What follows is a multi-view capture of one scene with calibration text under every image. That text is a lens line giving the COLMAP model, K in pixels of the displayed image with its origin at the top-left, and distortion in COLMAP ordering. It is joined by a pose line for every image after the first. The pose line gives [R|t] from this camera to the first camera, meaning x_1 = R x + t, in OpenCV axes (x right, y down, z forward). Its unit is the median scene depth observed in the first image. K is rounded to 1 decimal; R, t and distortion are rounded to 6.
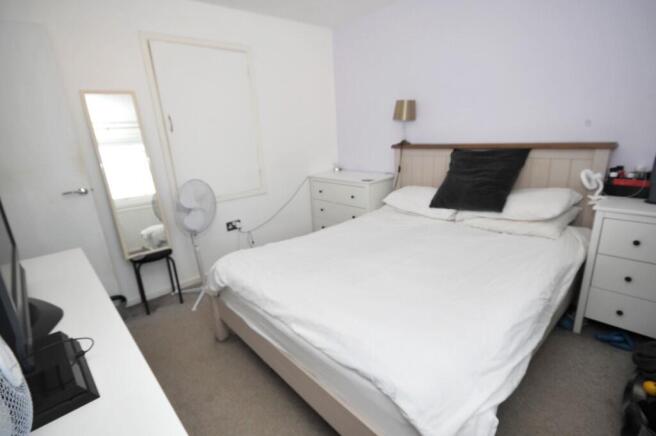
lens RADIAL K [[323.3, 0, 325.9], [0, 323.3, 217.1], [0, 0, 1]] dist [-0.000858, -0.000238]
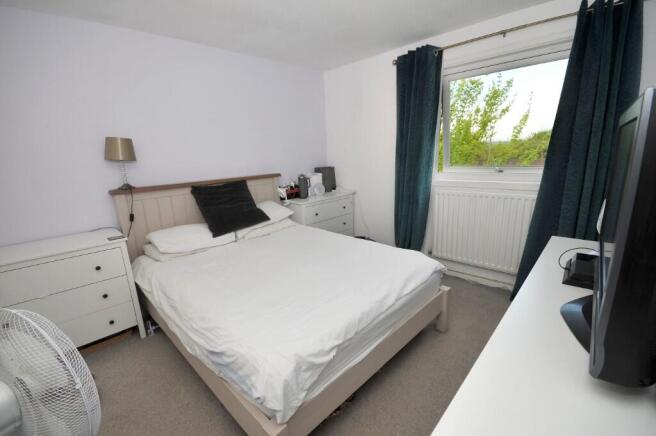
lens RADIAL K [[282.6, 0, 325.8], [0, 282.6, 220.2], [0, 0, 1]] dist [0.002384, 0.000106]
pose [[-0.048140, -0.181048, 0.982295, -0.603884], [0.307538, 0.932974, 0.187029, -0.143529], [-0.950317, 0.311096, 0.010766, 0.591021]]
